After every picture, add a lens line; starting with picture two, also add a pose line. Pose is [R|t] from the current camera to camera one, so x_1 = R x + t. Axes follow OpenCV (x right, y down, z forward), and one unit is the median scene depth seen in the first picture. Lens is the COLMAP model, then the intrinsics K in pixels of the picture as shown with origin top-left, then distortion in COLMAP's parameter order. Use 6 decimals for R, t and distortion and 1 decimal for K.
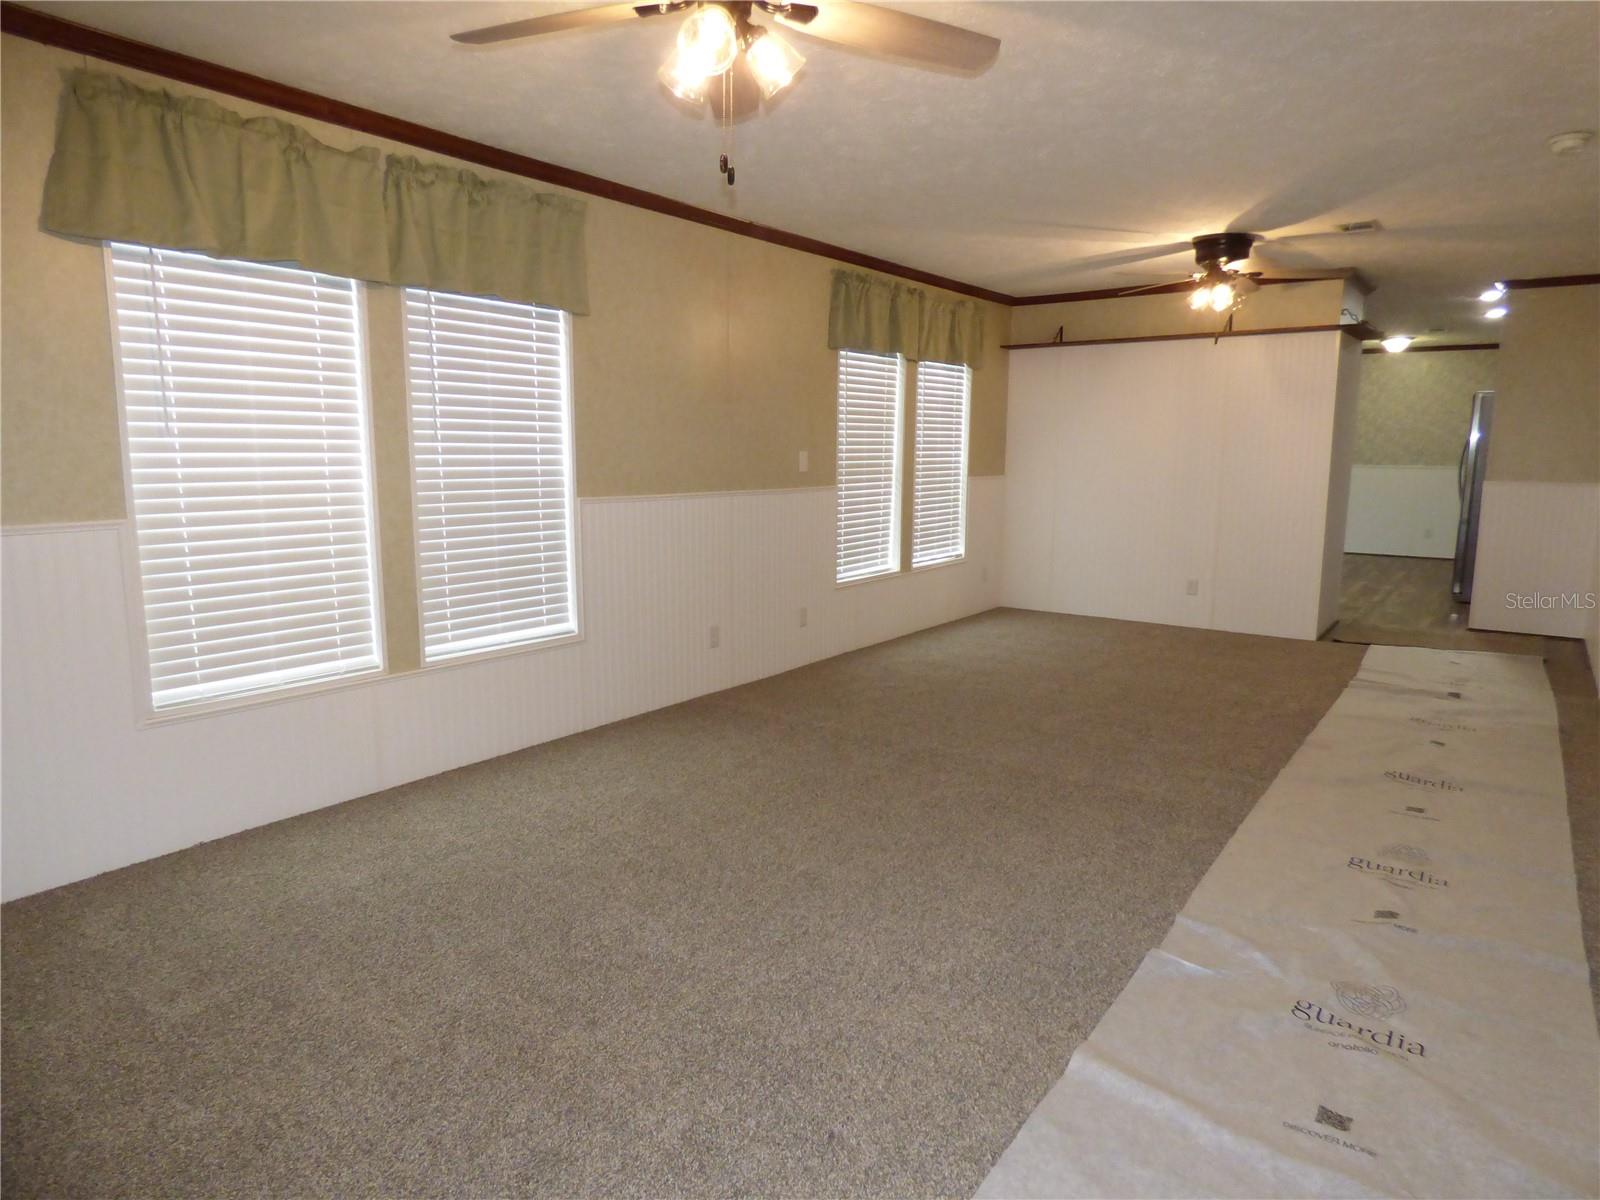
lens RADIAL K [[945.9, 0, 804.9], [0, 945.9, 586.2], [0, 0, 1]] dist [-0.002566, 0.011635]
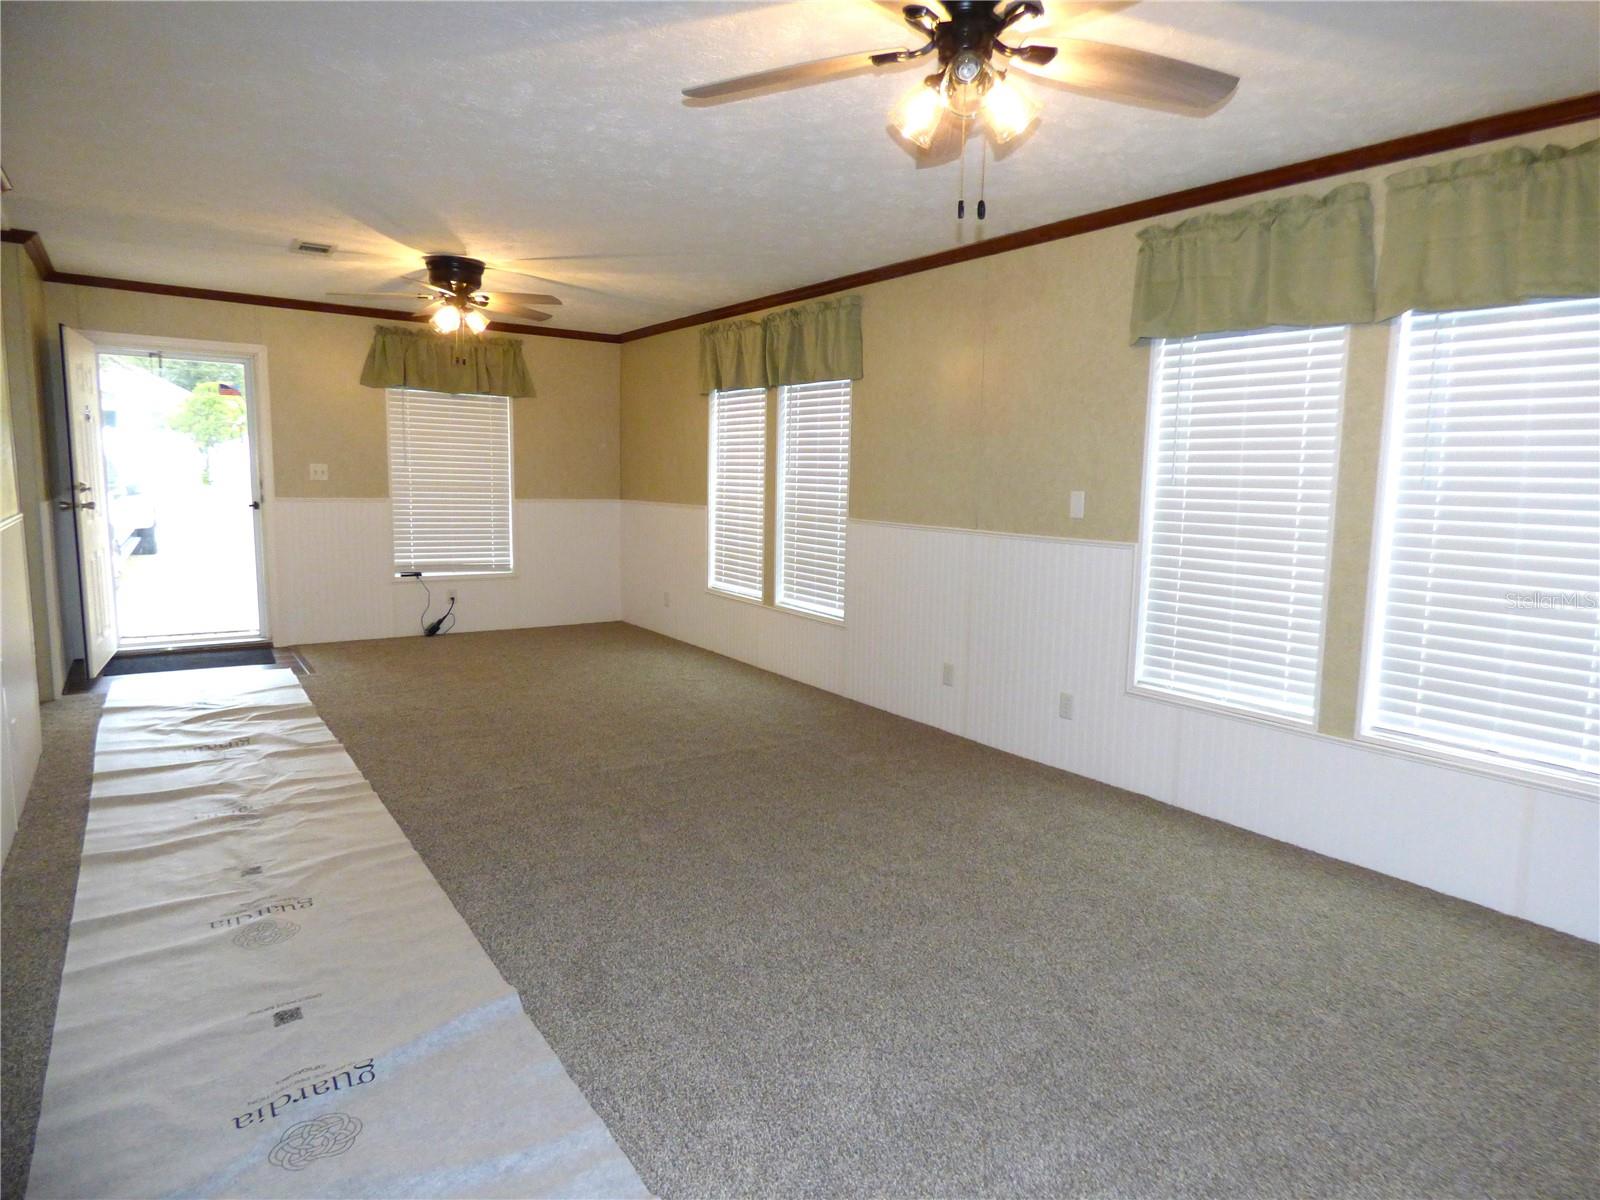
lens RADIAL K [[945.9, 0, 823.3], [0, 945.9, 610.4], [0, 0, 1]] dist [-0.002566, 0.011635]
pose [[-0.299987, 0.130635, -0.944956, 1.152023], [-0.155823, 0.970564, 0.183643, -0.229279], [0.941131, 0.202337, -0.270800, 1.506303]]
